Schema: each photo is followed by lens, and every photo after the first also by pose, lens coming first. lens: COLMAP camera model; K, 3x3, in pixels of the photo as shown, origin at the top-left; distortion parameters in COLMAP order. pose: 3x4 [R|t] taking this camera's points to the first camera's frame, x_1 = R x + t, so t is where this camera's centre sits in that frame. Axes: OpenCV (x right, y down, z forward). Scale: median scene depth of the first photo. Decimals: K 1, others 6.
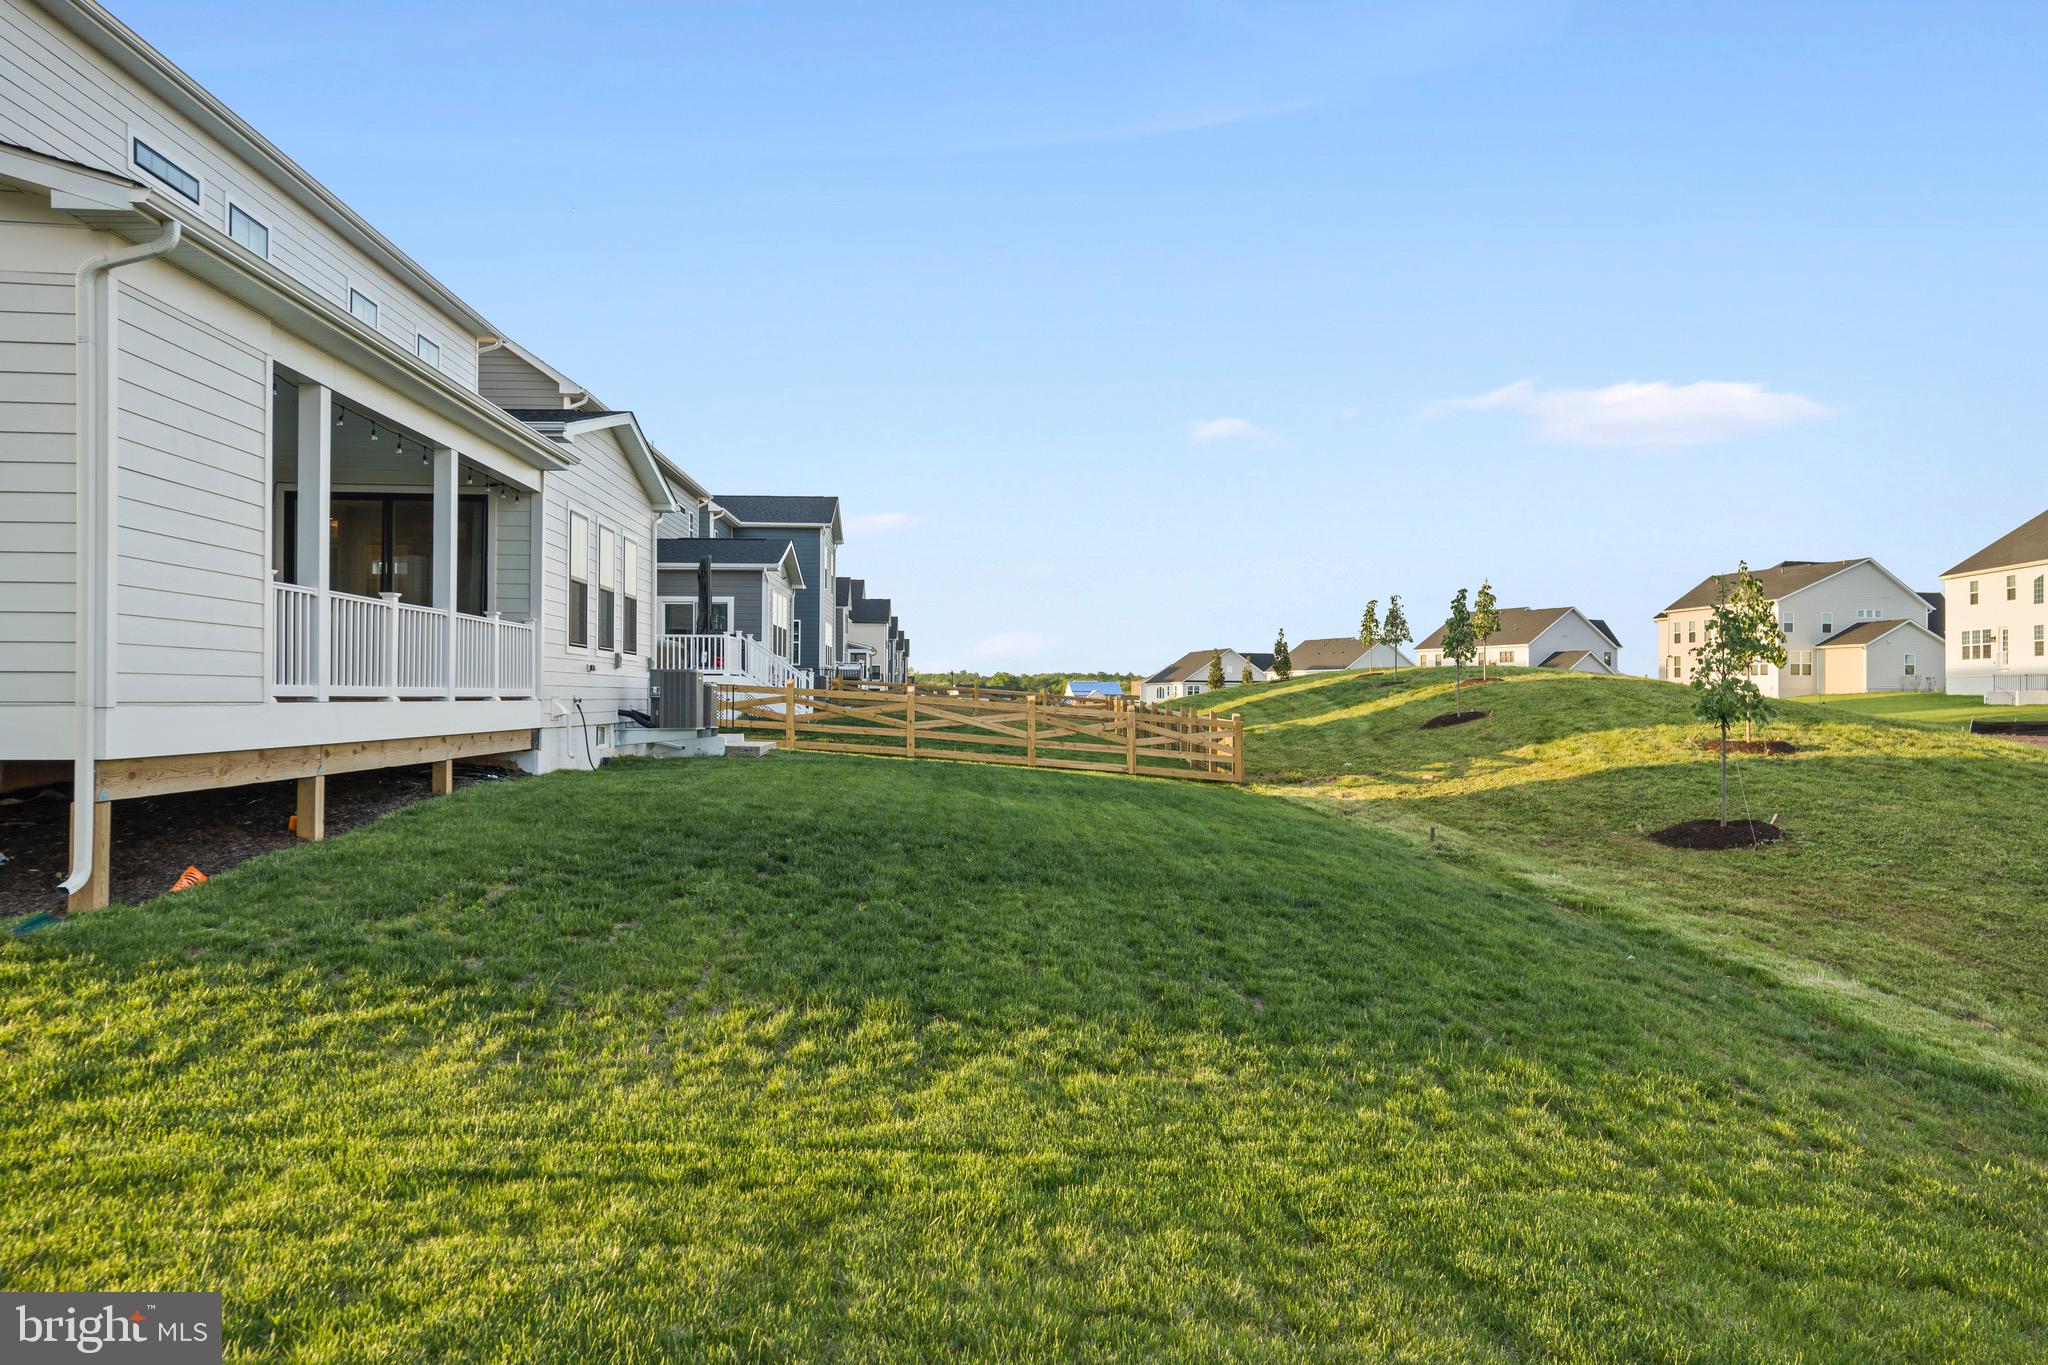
lens RADIAL K [[1337.8, 0, 1024.0], [0, 1337.8, 682.5], [0, 0, 1]] dist [0.008089, 0.002180]
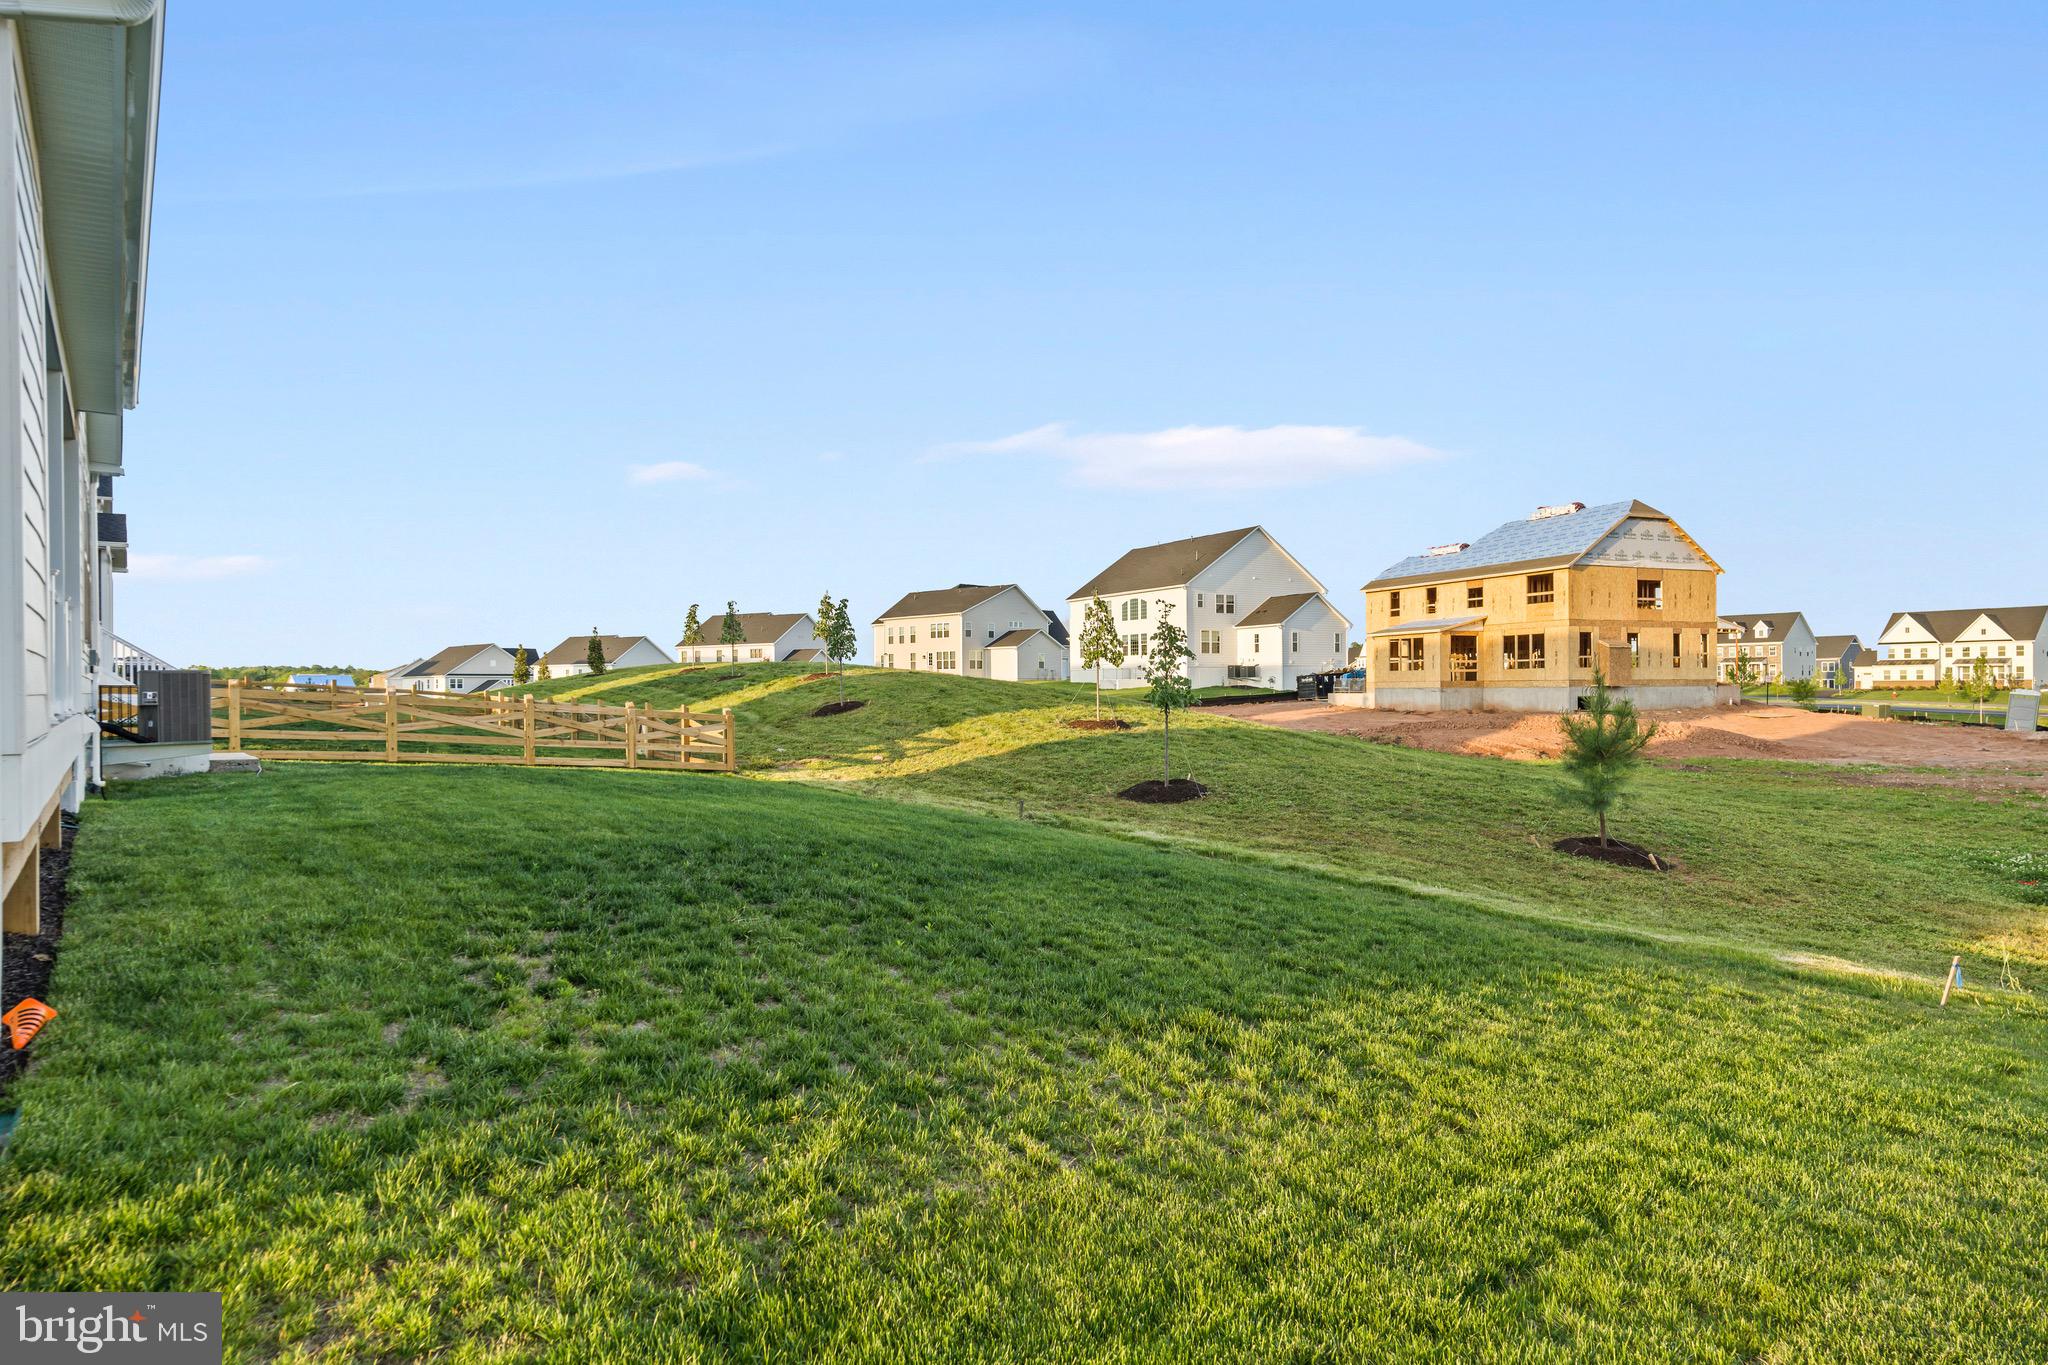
lens RADIAL K [[1141.4, 0, 1024.0], [0, 1141.4, 682.5], [0, 0, 1]] dist [-0.000939, -0.000133]
pose [[0.818547, -0.008002, 0.574384, -0.178309], [0.003643, 0.999955, 0.008740, -0.004933], [-0.574428, -0.005062, 0.818539, 0.093544]]
